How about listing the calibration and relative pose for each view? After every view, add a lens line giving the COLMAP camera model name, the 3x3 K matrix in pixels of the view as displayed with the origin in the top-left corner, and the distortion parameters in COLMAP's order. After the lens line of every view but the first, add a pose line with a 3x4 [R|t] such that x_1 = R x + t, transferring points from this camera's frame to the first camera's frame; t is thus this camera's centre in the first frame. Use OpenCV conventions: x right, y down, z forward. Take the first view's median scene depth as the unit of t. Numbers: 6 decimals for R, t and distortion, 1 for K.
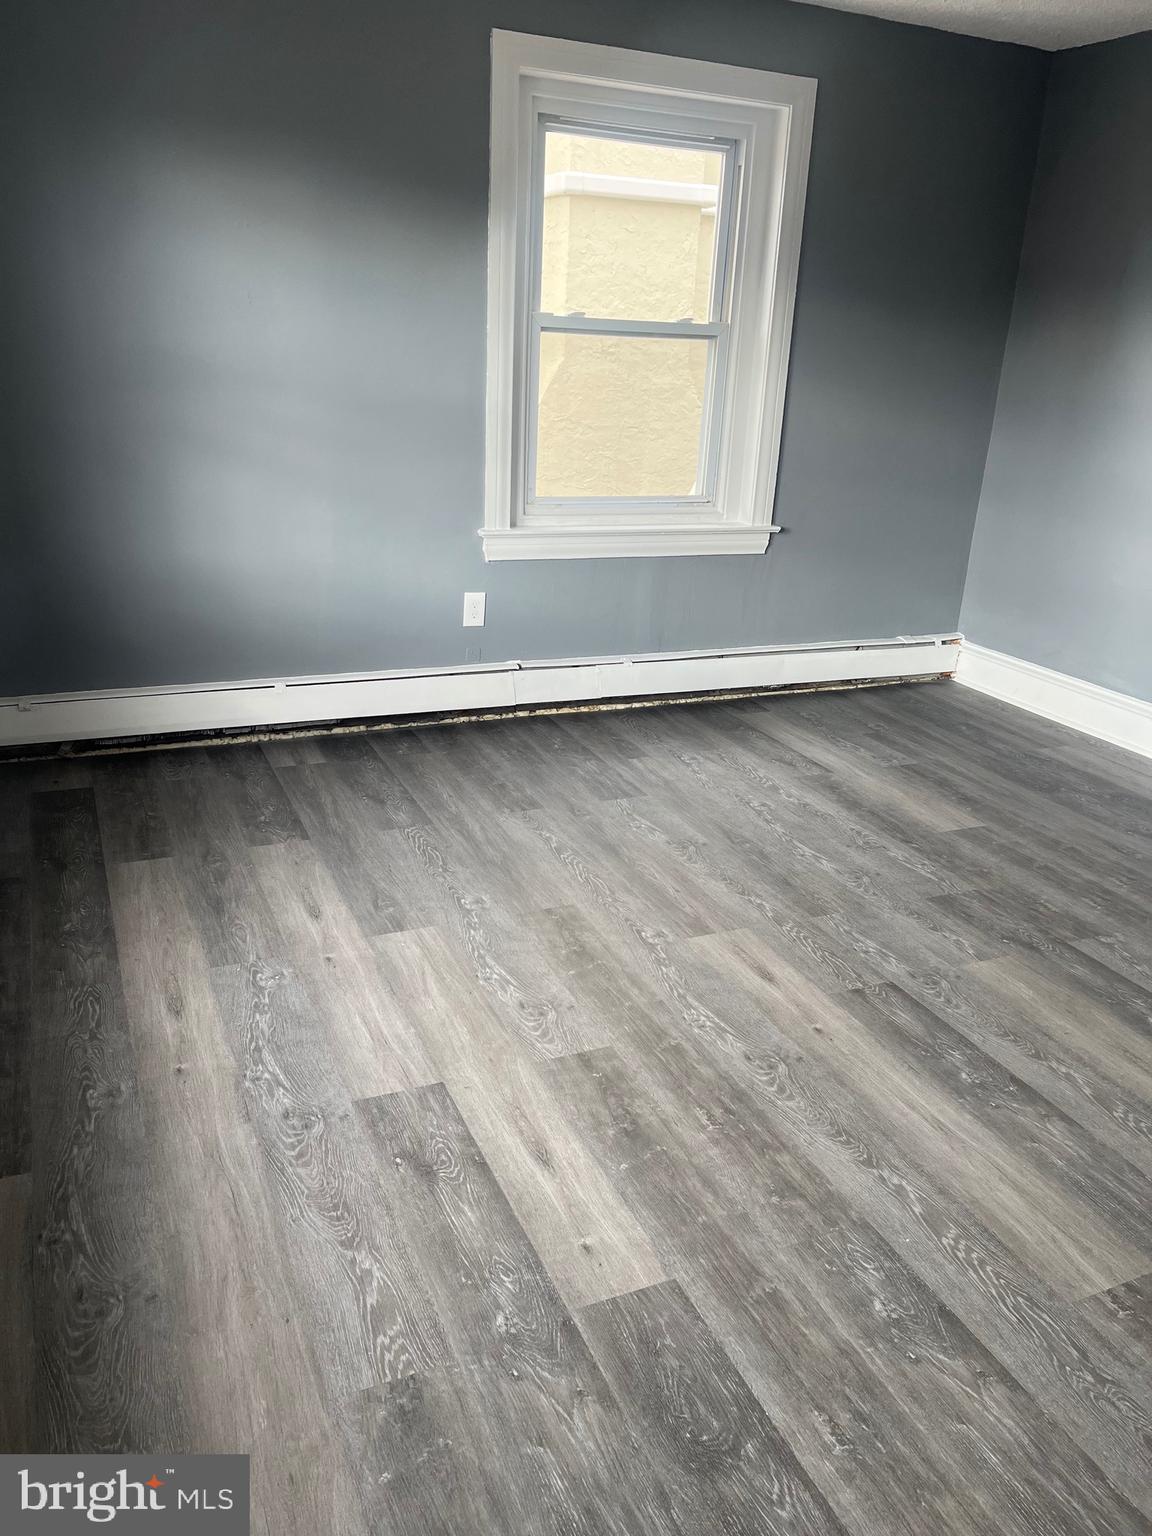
lens RADIAL K [[1175.5, 0, 570.9], [0, 1175.5, 762.3], [0, 0, 1]] dist [0.034953, -0.056504]
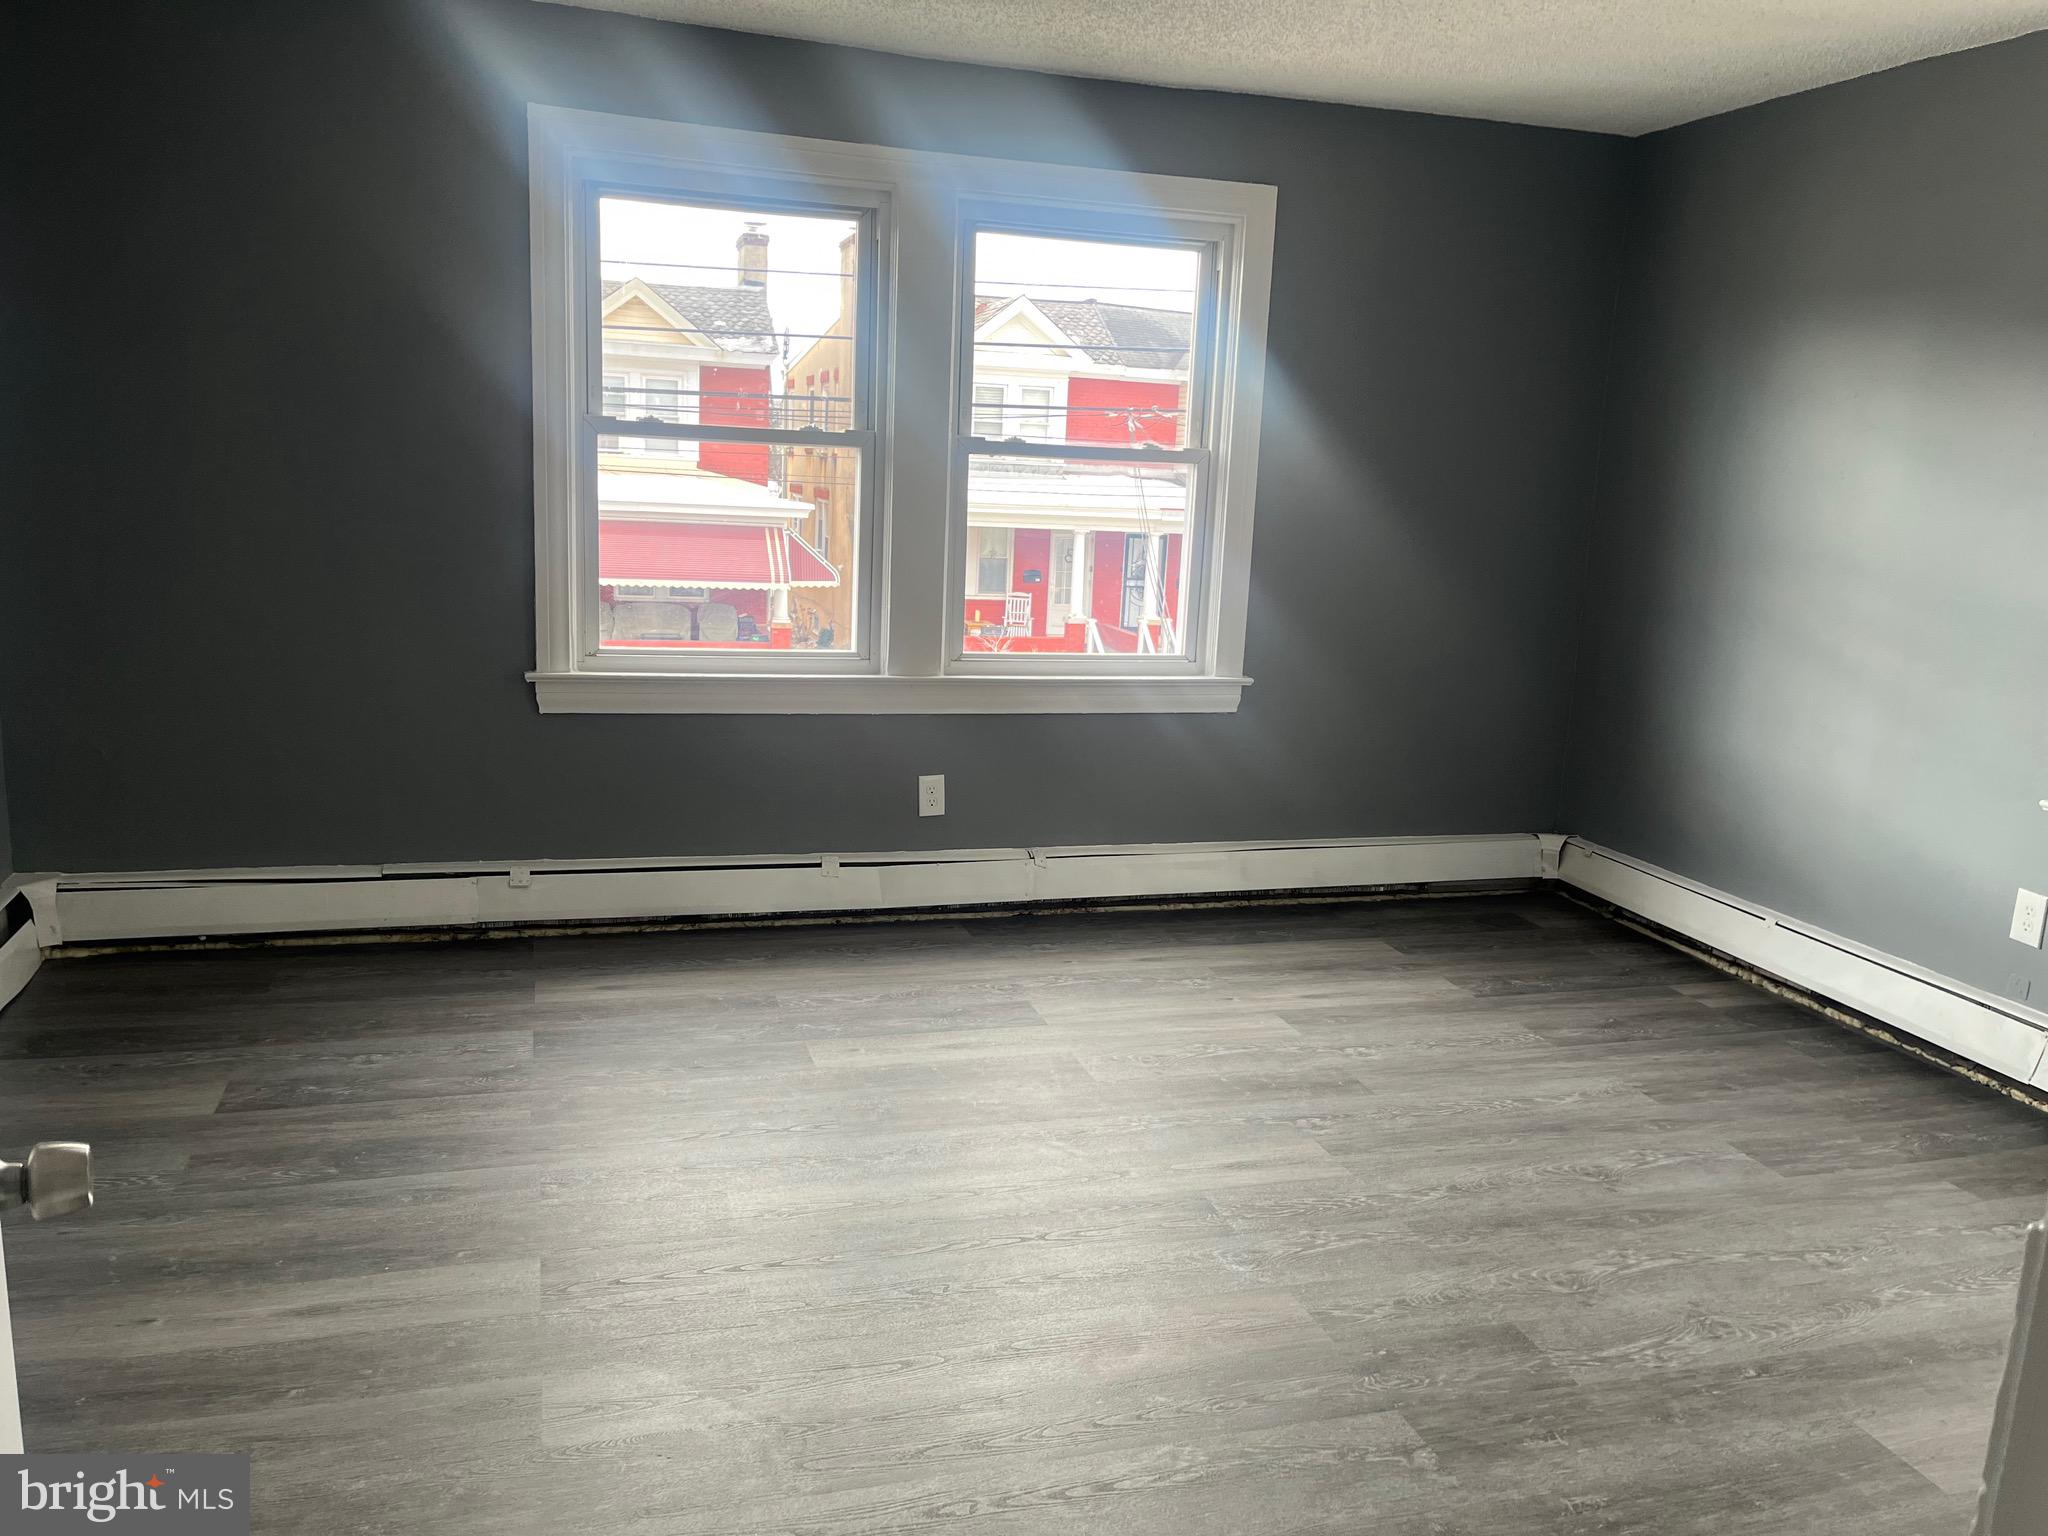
lens RADIAL K [[1567.4, 0, 1017.9], [0, 1567.4, 769.8], [0, 0, 1]] dist [0.034953, -0.056504]
pose [[-0.123110, 0.145256, -0.981705, 0.961674], [-0.380061, 0.906909, 0.181850, -0.176535], [0.916732, 0.395495, -0.056443, 0.596734]]
